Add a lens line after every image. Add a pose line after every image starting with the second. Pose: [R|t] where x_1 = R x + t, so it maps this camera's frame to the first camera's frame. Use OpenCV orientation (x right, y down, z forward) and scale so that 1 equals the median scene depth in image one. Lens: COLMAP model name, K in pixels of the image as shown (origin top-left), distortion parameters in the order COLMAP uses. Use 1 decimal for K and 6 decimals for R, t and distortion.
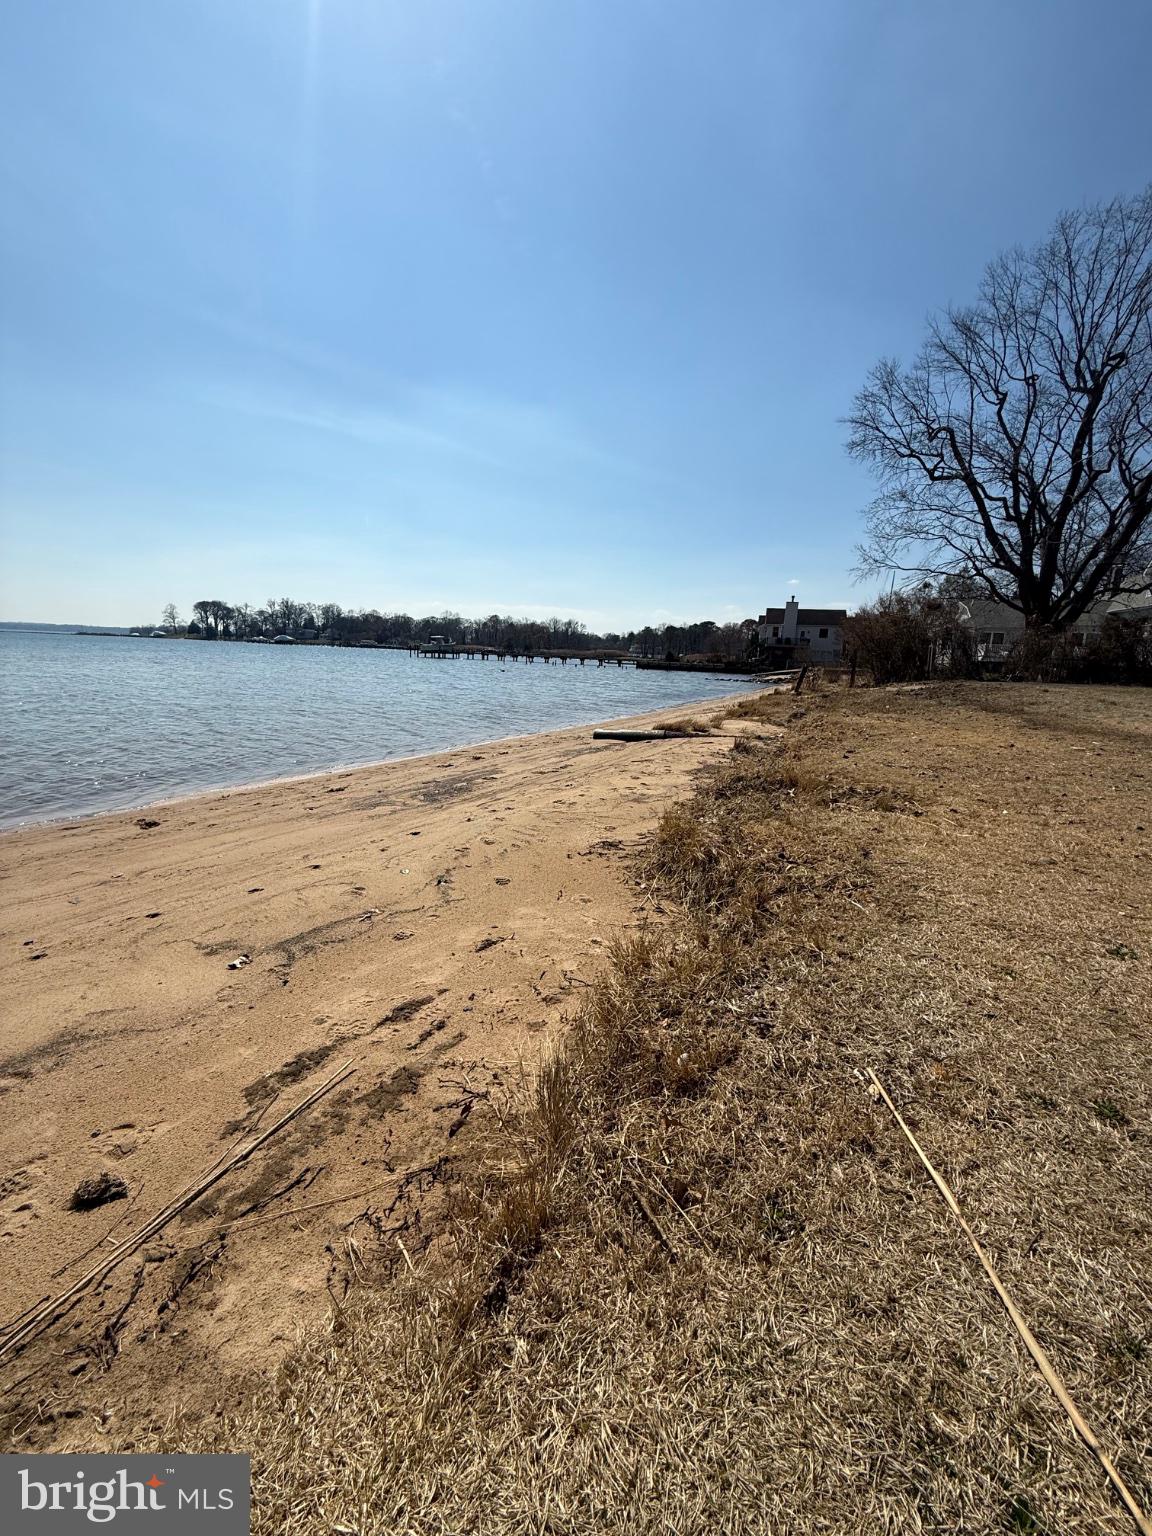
lens RADIAL K [[613.7, 0, 576.7], [0, 613.7, 762.3], [0, 0, 1]] dist [-0.000303, 0.000256]
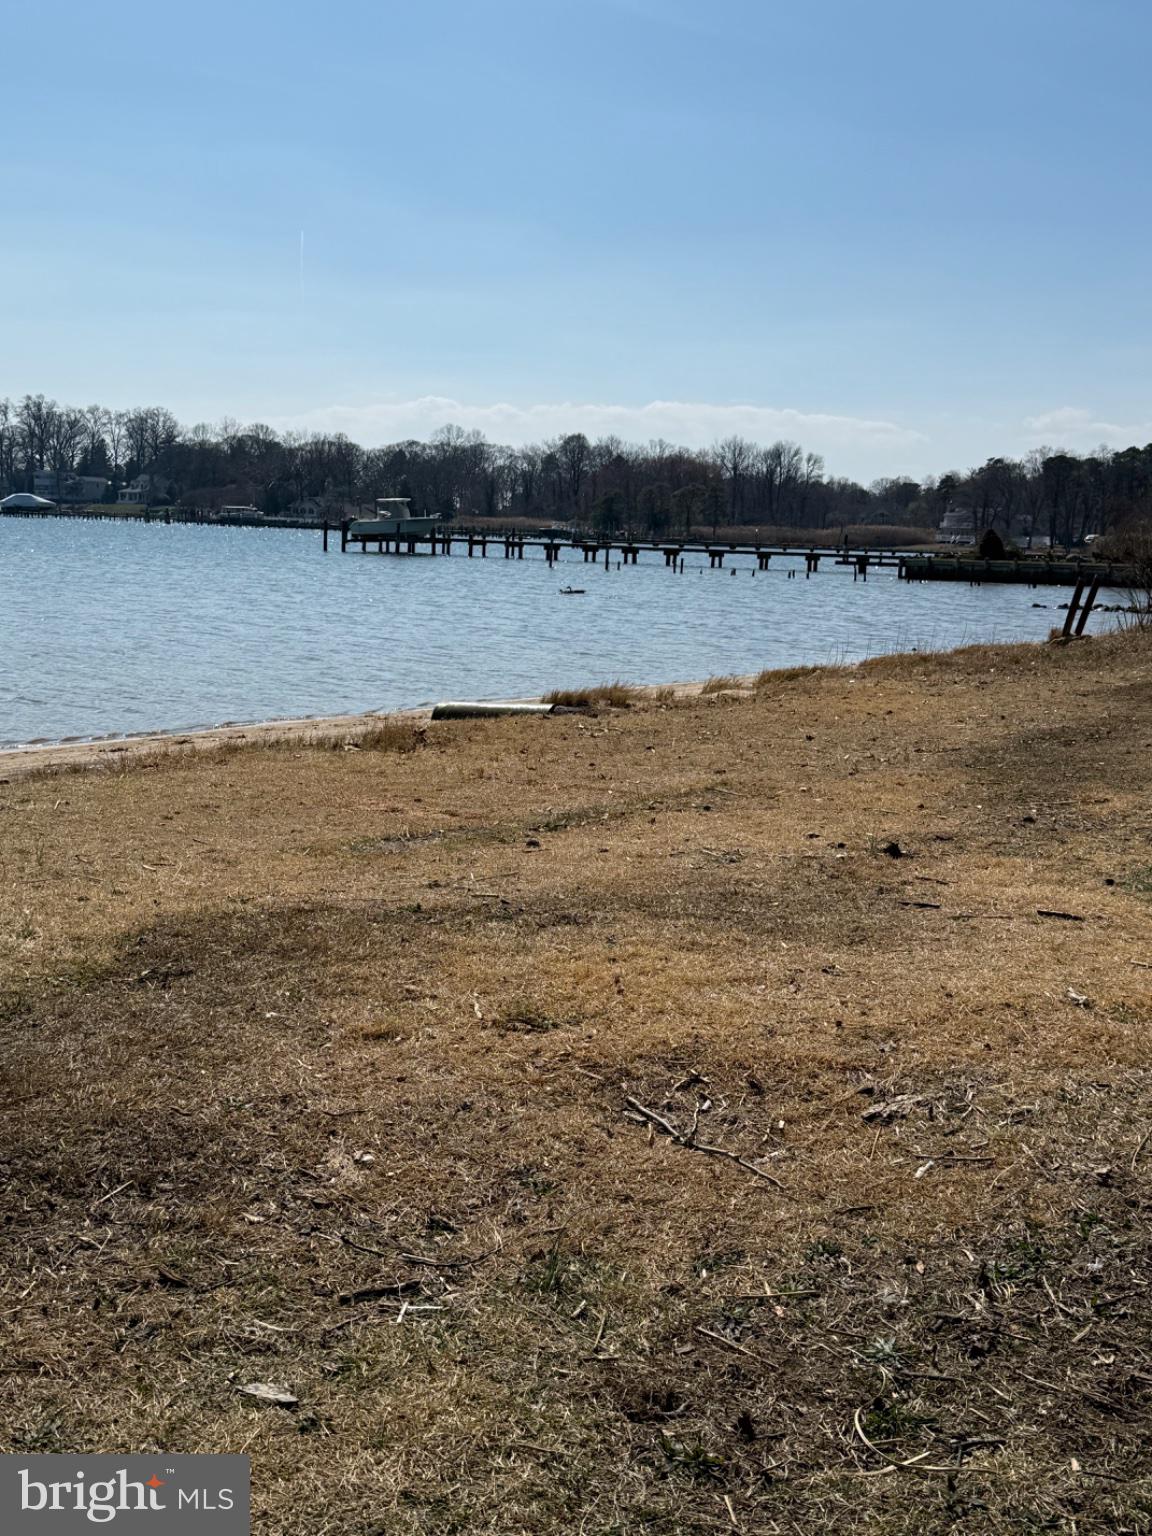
lens RADIAL K [[1750.3, 0, 574.7], [0, 1750.3, 767.7], [0, 0, 1]] dist [0.158206, 0.000000]
pose [[0.987887, 0.013483, -0.154586, 0.927715], [-0.020096, 0.998945, -0.041295, 0.125374], [0.153866, 0.043901, 0.987116, -1.095861]]
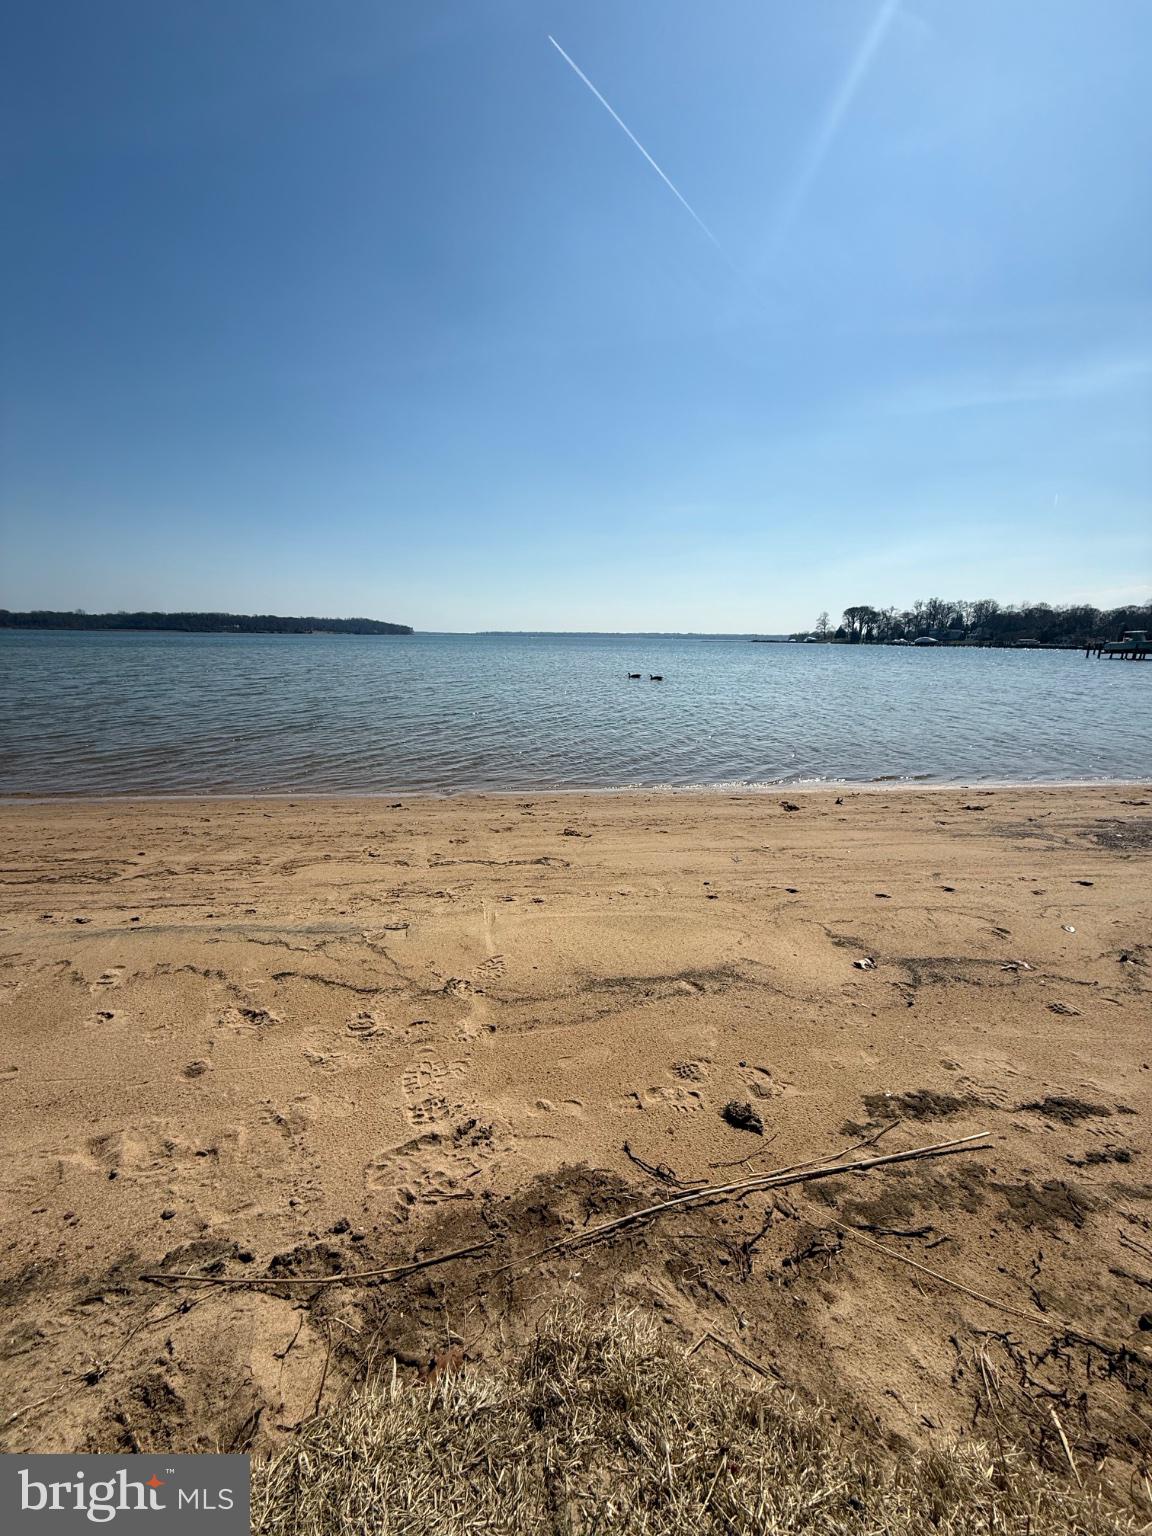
lens RADIAL K [[613.7, 0, 576.6], [0, 613.7, 762.4], [0, 0, 1]] dist [-0.000303, 0.000256]
pose [[0.584910, 0.128551, -0.800847, -0.029733], [-0.131503, 0.989327, 0.062760, -0.000985], [0.800367, 0.068604, 0.595572, -0.000747]]
